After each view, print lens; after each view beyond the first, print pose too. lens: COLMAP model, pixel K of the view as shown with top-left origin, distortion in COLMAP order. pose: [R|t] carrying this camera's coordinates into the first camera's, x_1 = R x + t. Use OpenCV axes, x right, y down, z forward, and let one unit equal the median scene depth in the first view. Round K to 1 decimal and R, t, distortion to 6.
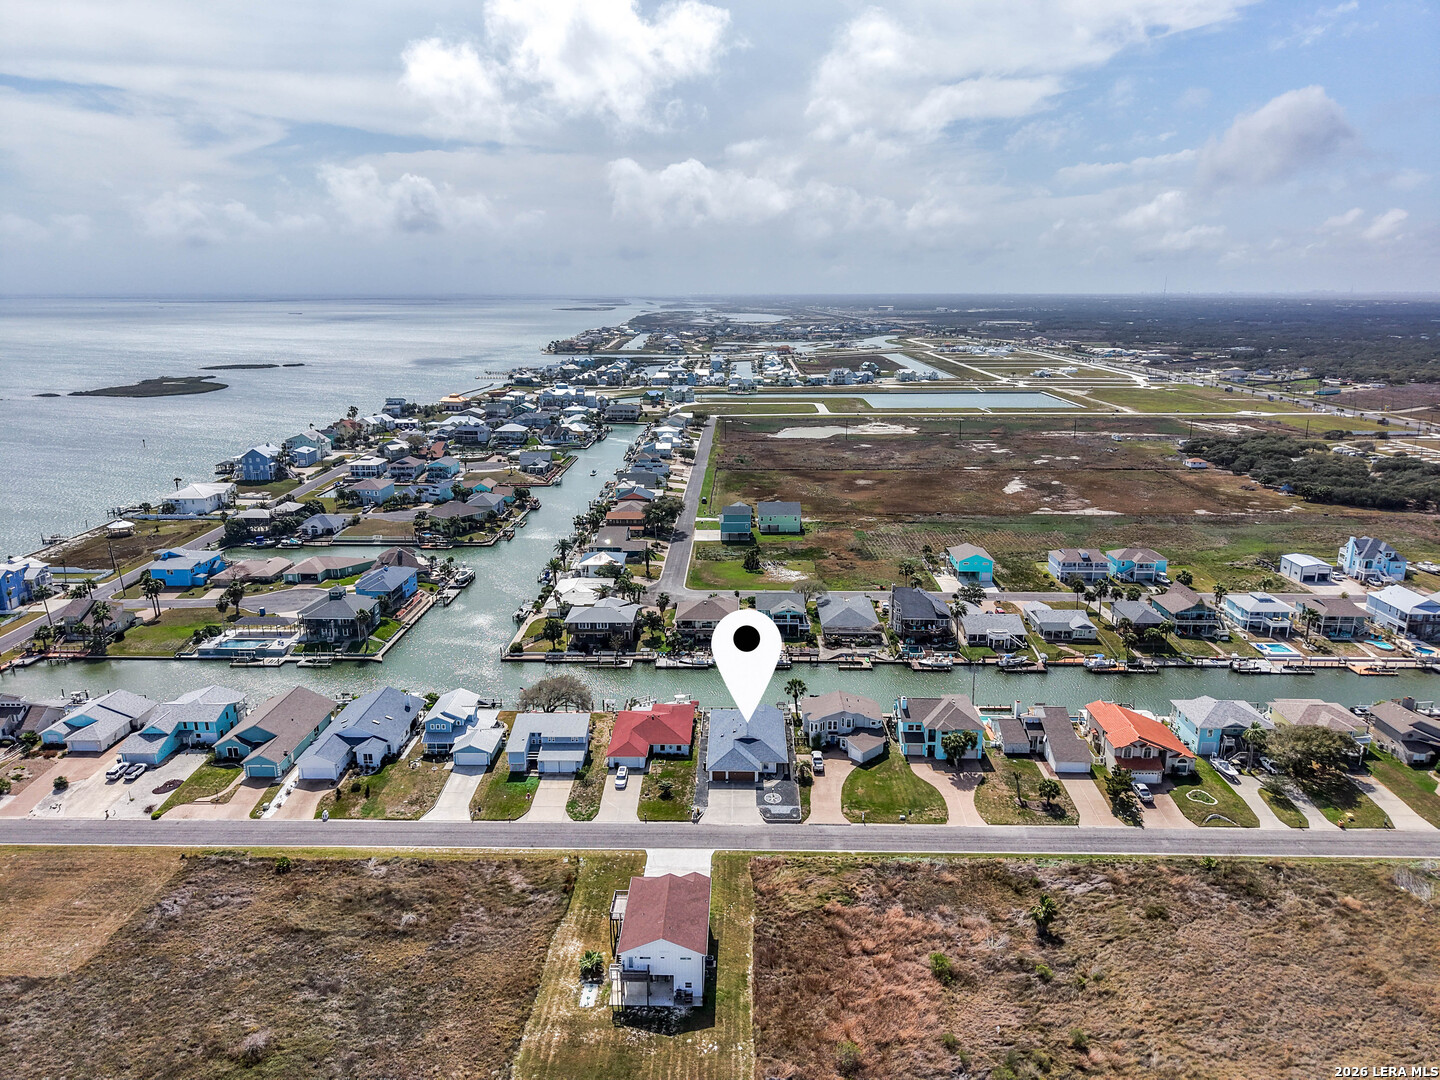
lens RADIAL K [[961.1, 0, 721.9], [0, 961.1, 501.9], [0, 0, 1]] dist [0.058751, -0.068408]
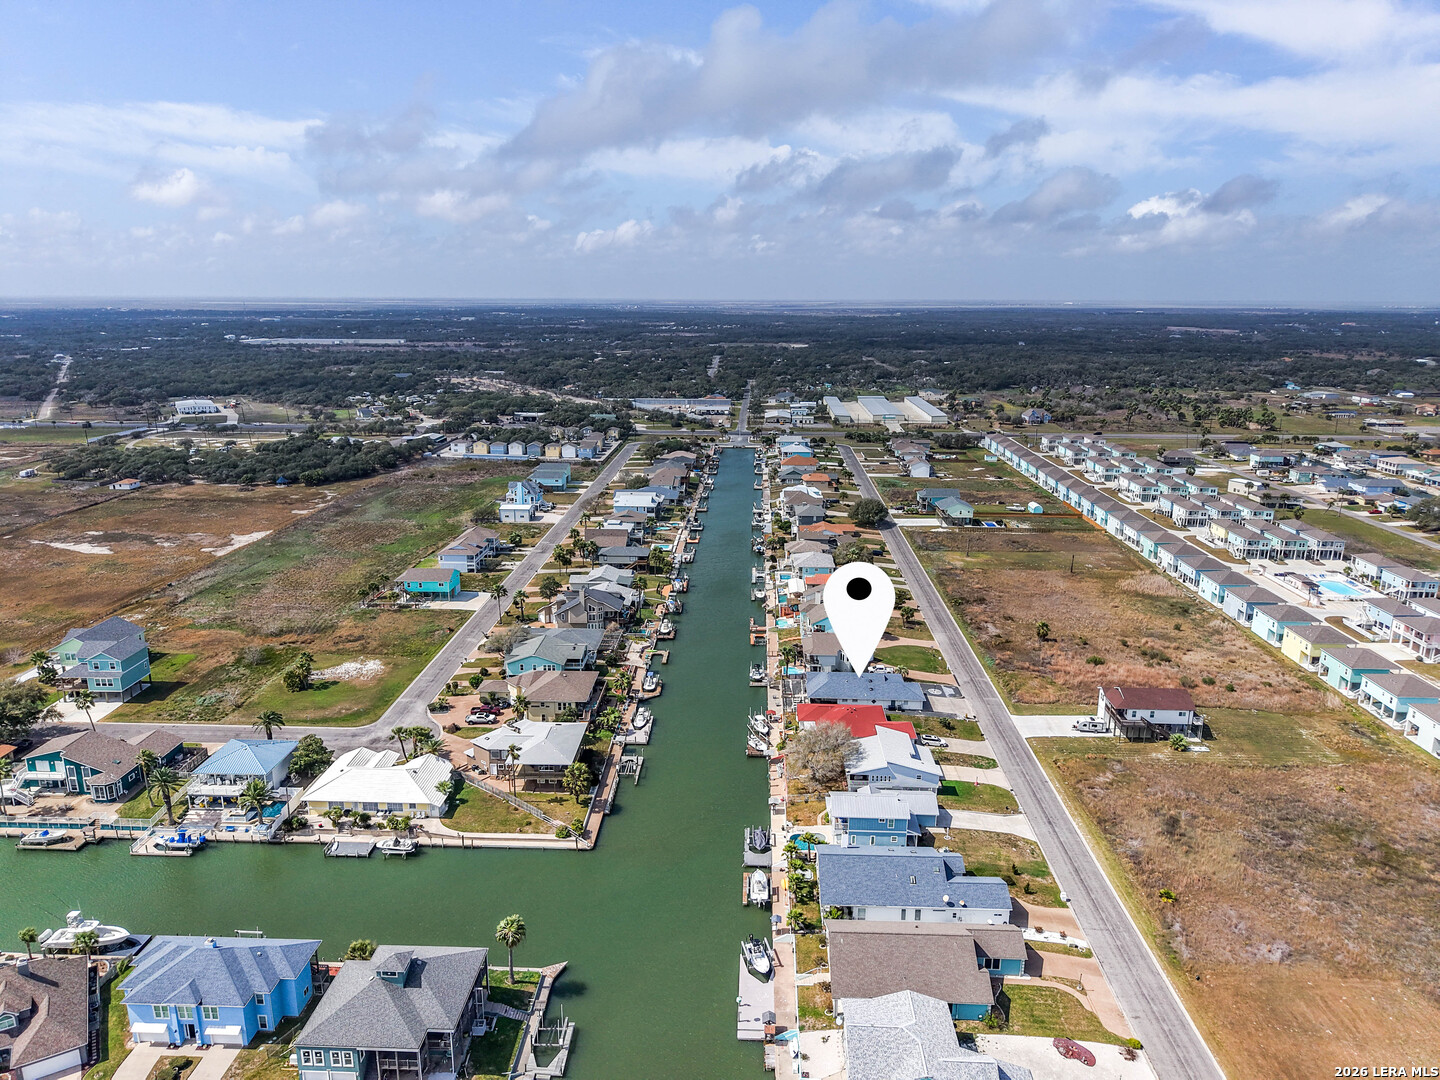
lens RADIAL K [[961.1, 0, 721.9], [0, 961.1, 501.9], [0, 0, 1]] dist [0.058751, -0.068408]
pose [[0.020805, -0.208549, 0.977791, -0.847156], [0.209936, 0.957109, 0.199671, -0.187497], [-0.977494, 0.201119, 0.063695, 0.824193]]
